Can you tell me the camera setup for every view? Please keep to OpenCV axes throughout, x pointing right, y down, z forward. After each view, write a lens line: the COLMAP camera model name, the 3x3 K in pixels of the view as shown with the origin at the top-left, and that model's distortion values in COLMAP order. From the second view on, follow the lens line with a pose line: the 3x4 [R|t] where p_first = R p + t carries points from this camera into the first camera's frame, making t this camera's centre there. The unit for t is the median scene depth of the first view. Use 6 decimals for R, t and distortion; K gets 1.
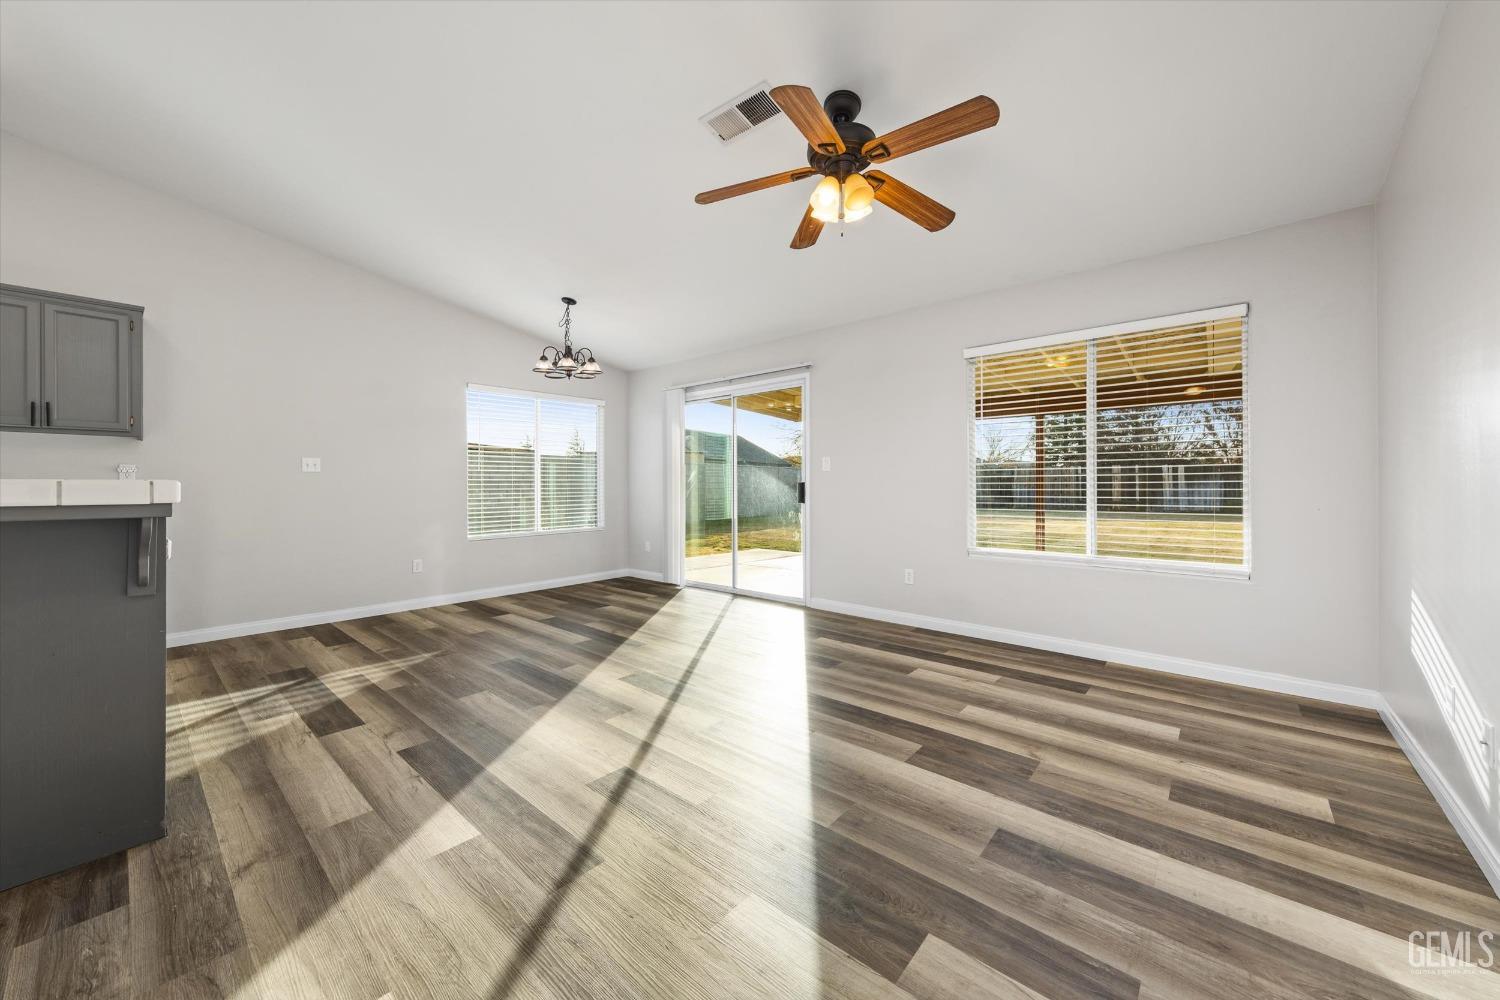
lens RADIAL K [[548.6, 0, 754.3], [0, 548.6, 483.6], [0, 0, 1]] dist [0.001858, 0.000138]
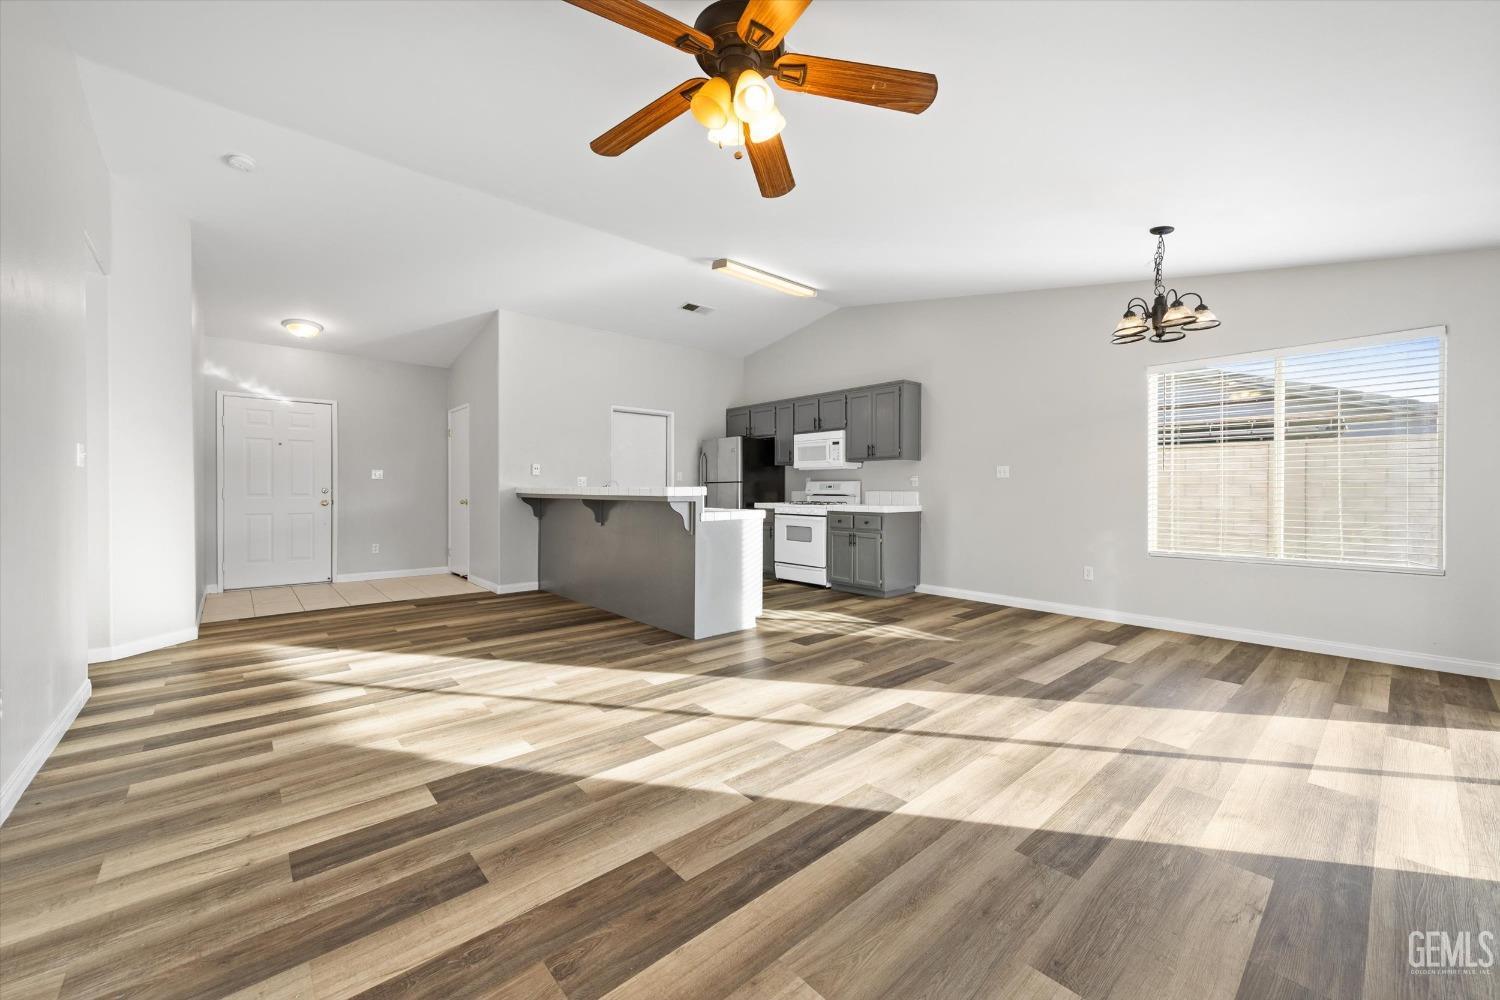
lens RADIAL K [[579.1, 0, 750.1], [0, 579.1, 492.3], [0, 0, 1]] dist [0.007992, -0.000264]
pose [[-0.134844, 0.008081, -0.990834, 0.721289], [0.002562, 0.999966, 0.007807, -0.000555], [0.990864, -0.001485, -0.134860, 0.851246]]
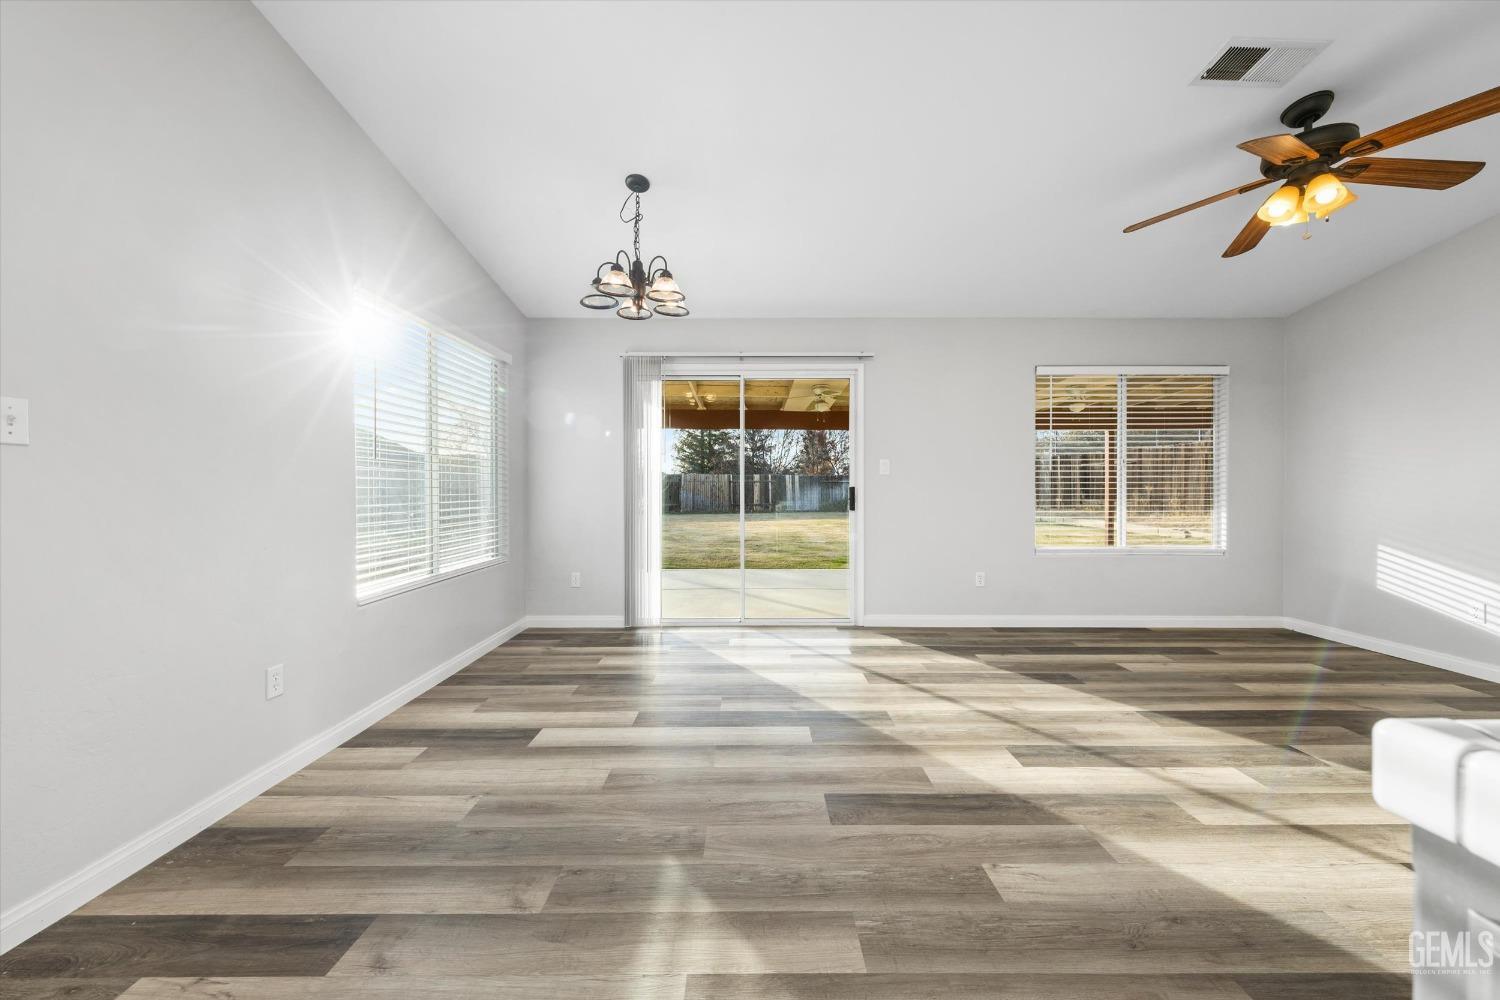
lens RADIAL K [[542.1, 0, 745.8], [0, 542.1, 495.0], [0, 0, 1]] dist [0.001296, 0.000092]
pose [[0.755660, -0.004506, 0.654948, -0.945819], [-0.003277, 0.999938, 0.010661, 0.003025], [-0.654955, -0.010202, 0.755599, 0.694857]]
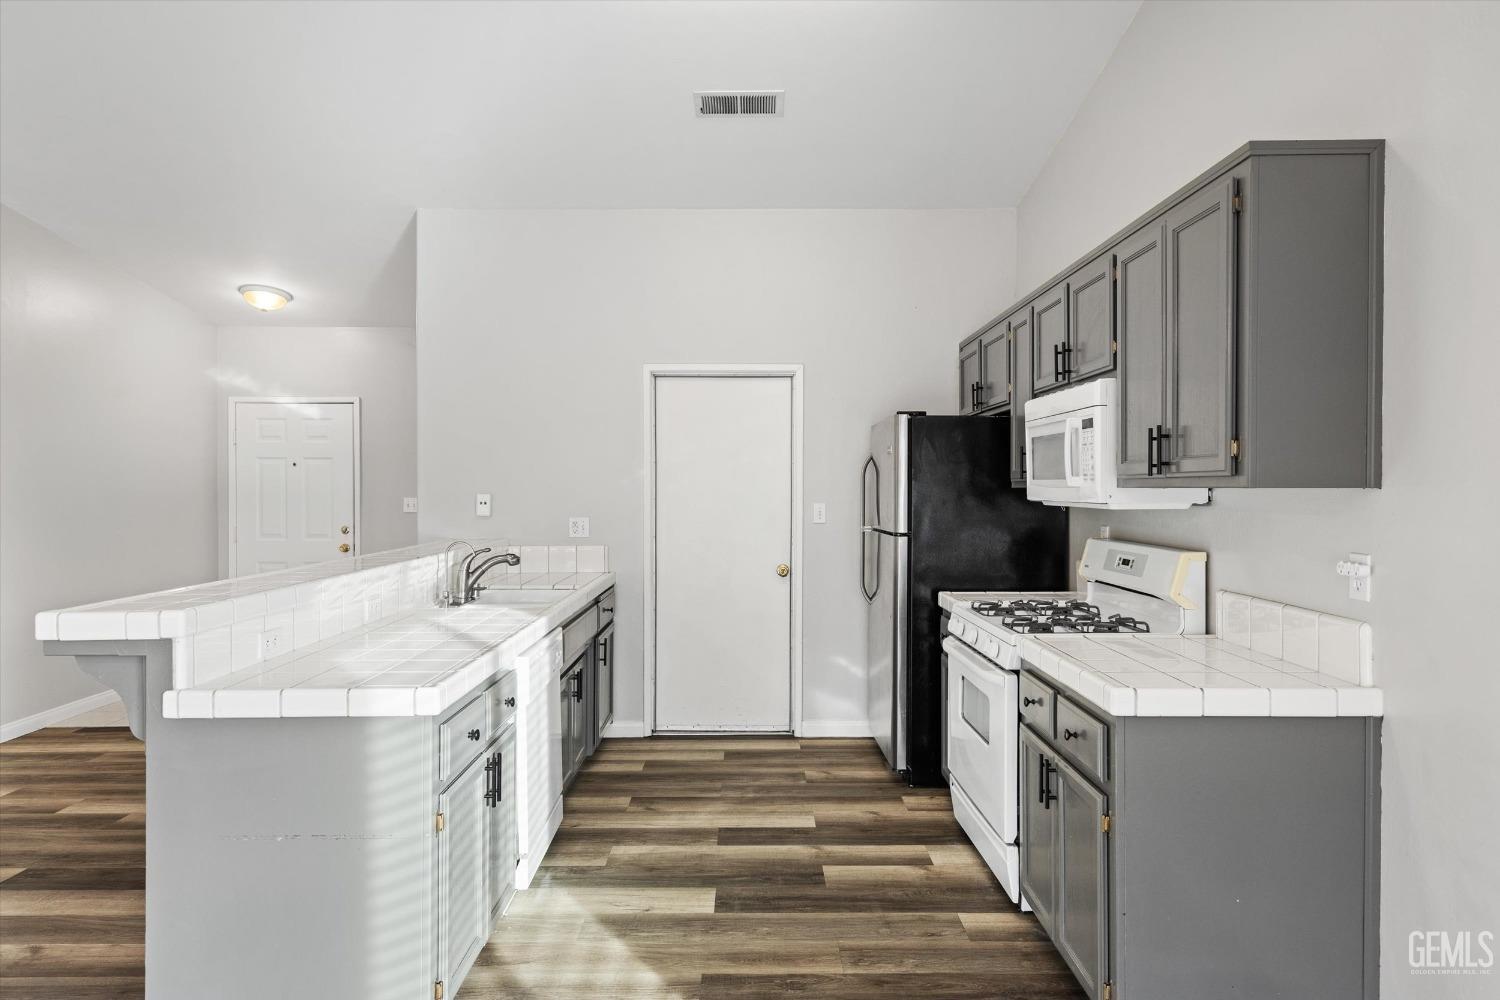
lens RADIAL K [[875.8, 0, 755.1], [0, 875.8, 493.8], [0, 0, 1]] dist [0.005471, 0.001190]
pose [[-0.754585, 0.008202, -0.656151, -0.502485], [0.004892, 0.999964, 0.006873, -0.093510], [0.656184, 0.001976, -0.754598, 1.345766]]
